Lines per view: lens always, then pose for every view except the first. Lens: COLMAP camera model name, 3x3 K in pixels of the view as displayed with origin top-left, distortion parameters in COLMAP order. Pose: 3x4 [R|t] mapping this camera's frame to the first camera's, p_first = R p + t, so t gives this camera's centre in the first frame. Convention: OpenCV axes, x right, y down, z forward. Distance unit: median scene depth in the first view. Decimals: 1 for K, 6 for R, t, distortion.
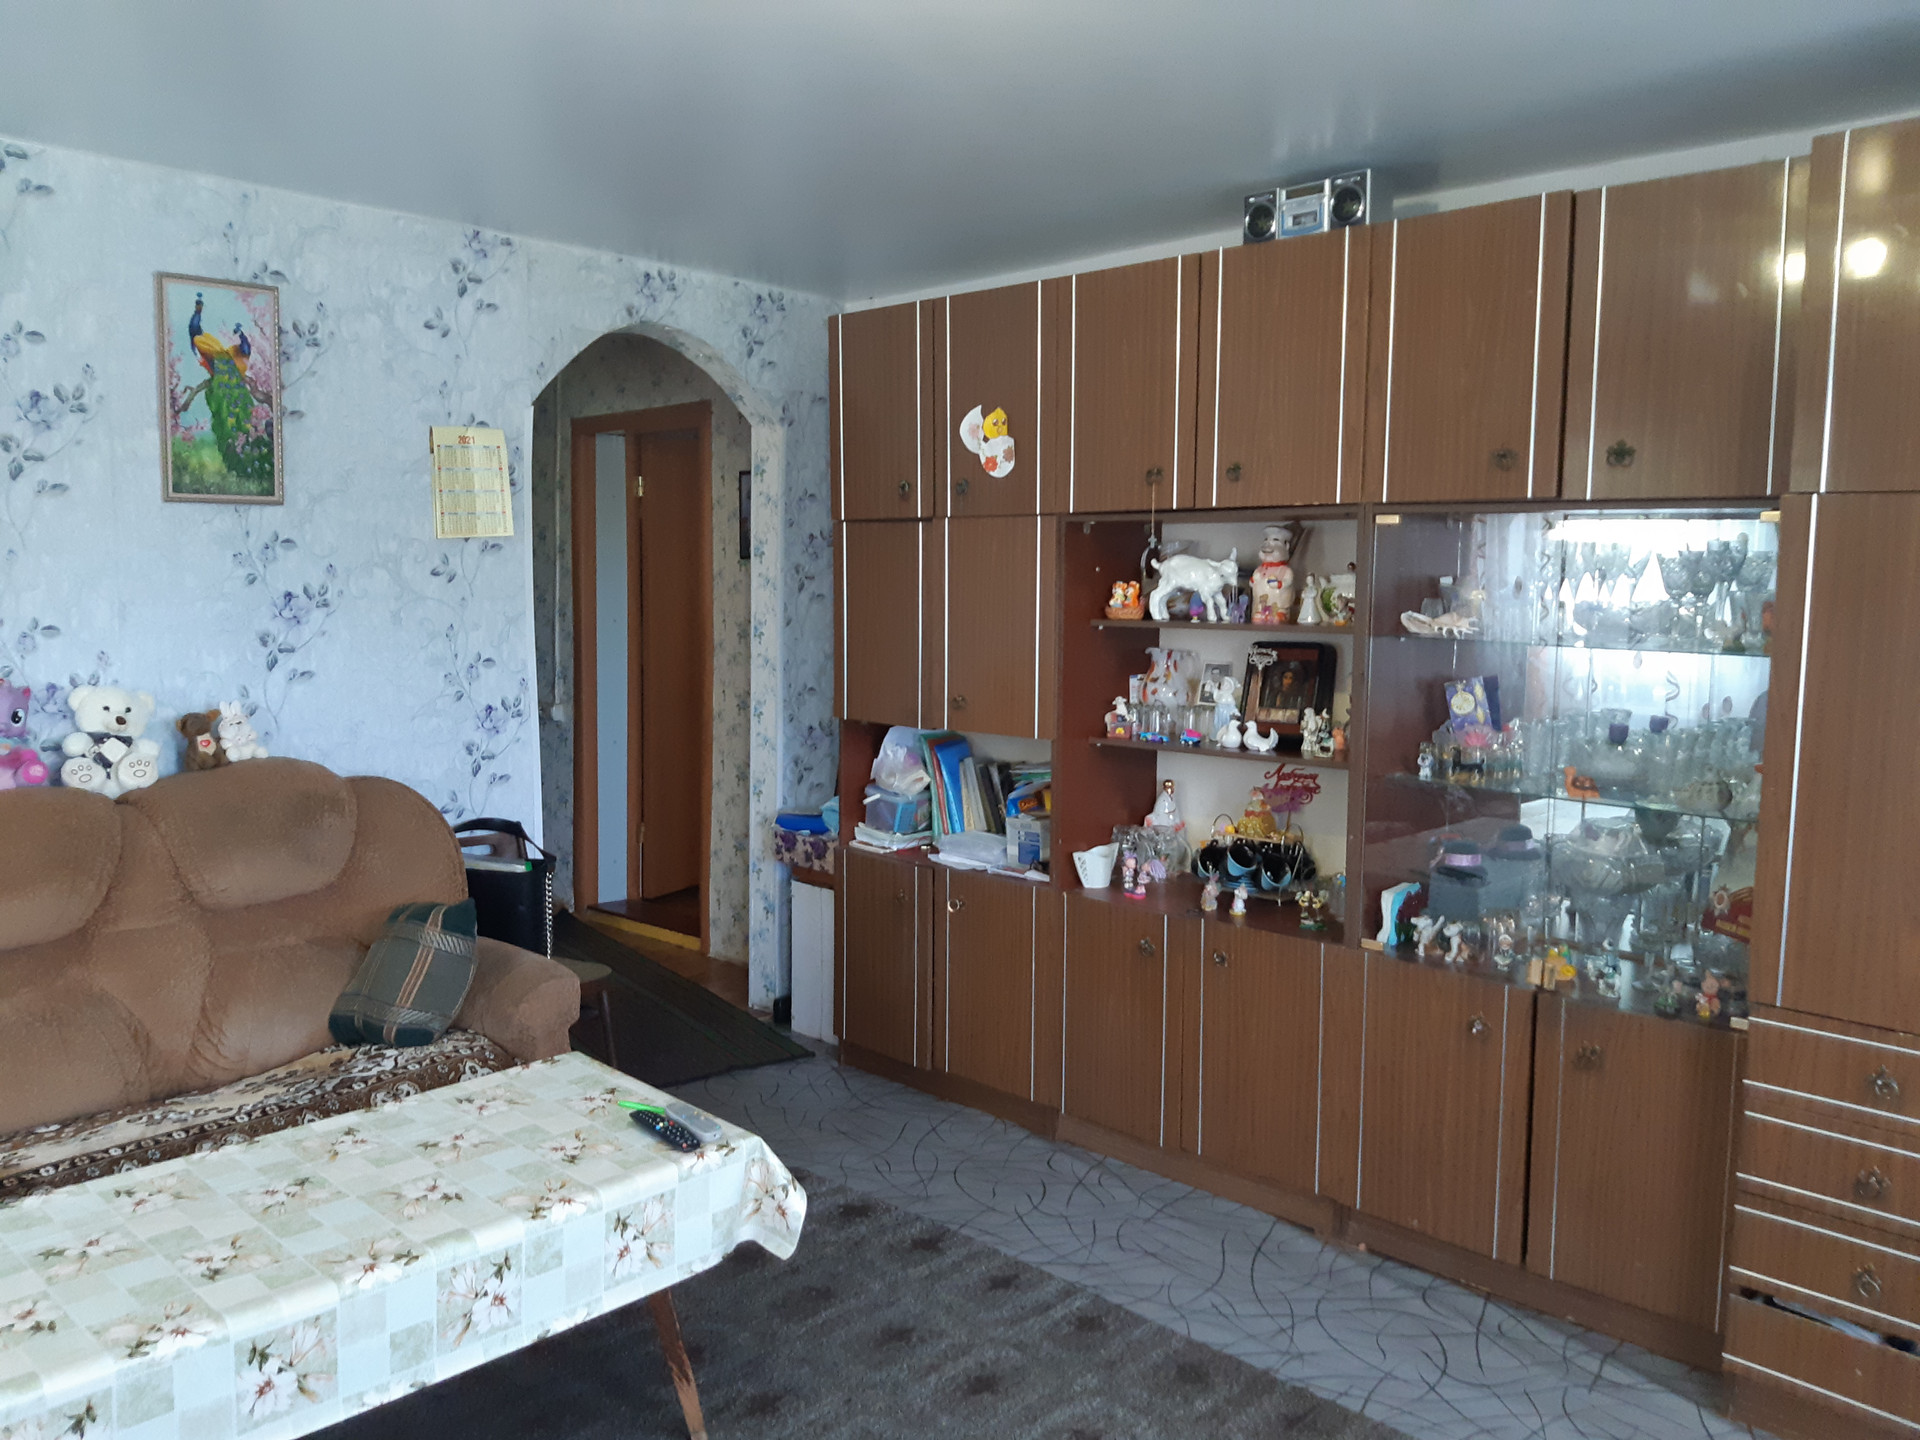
lens RADIAL K [[1464.3, 0, 952.9], [0, 1464.3, 722.3], [0, 0, 1]] dist [-0.011885, -0.021510]
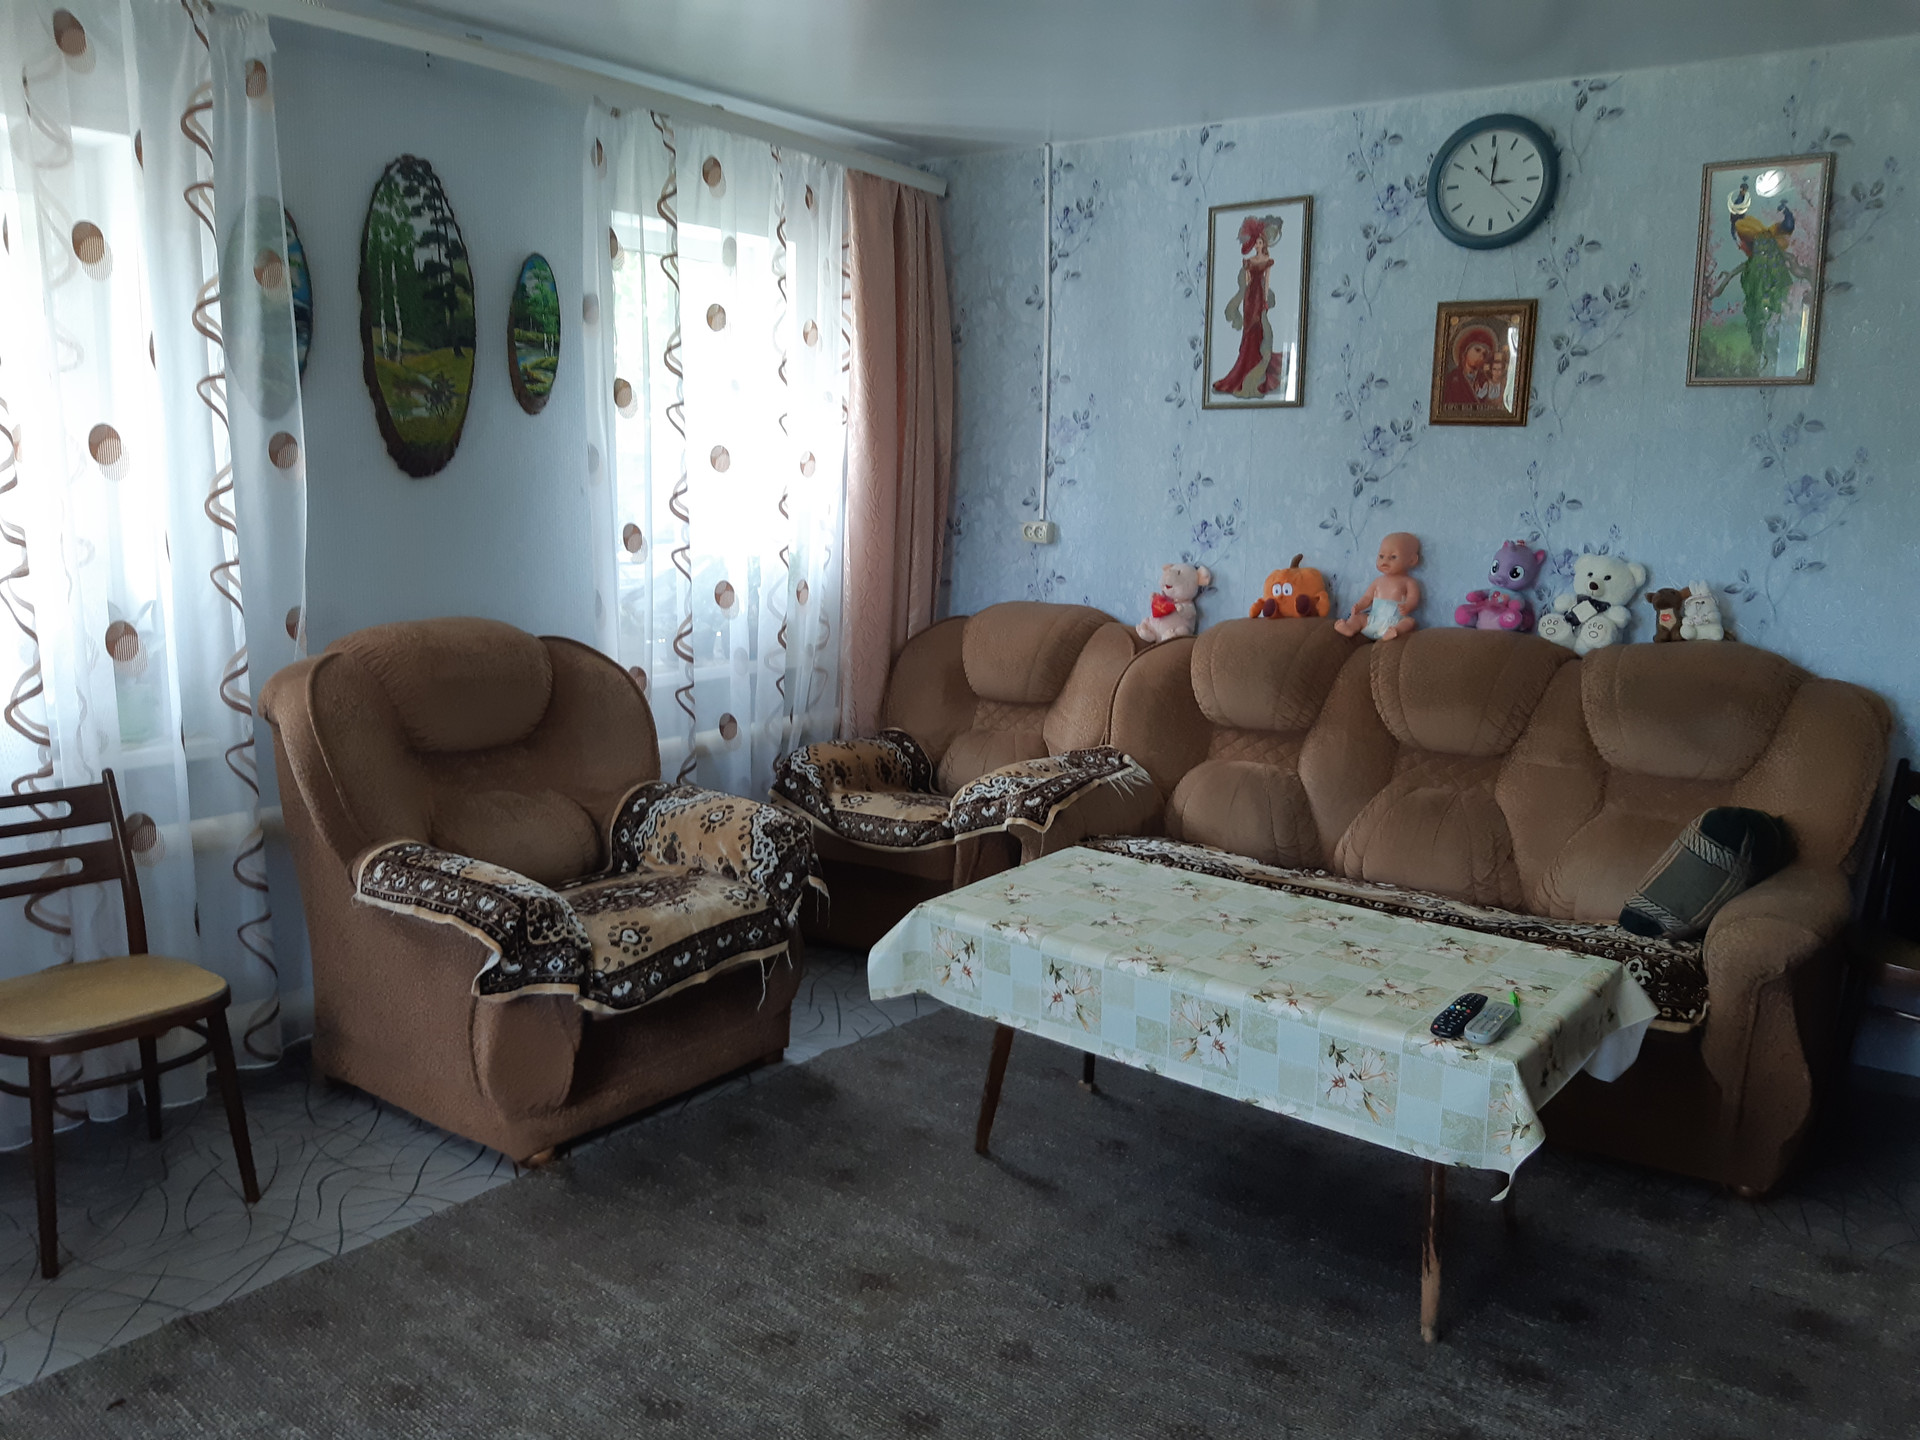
lens RADIAL K [[1464.3, 0, 950.6], [0, 1464.3, 717.2], [0, 0, 1]] dist [-0.011885, -0.021510]
pose [[0.078307, 0.164773, -0.983218, 0.516275], [-0.125790, 0.979997, 0.154215, -0.013221], [0.988962, 0.111603, 0.097467, 0.416649]]
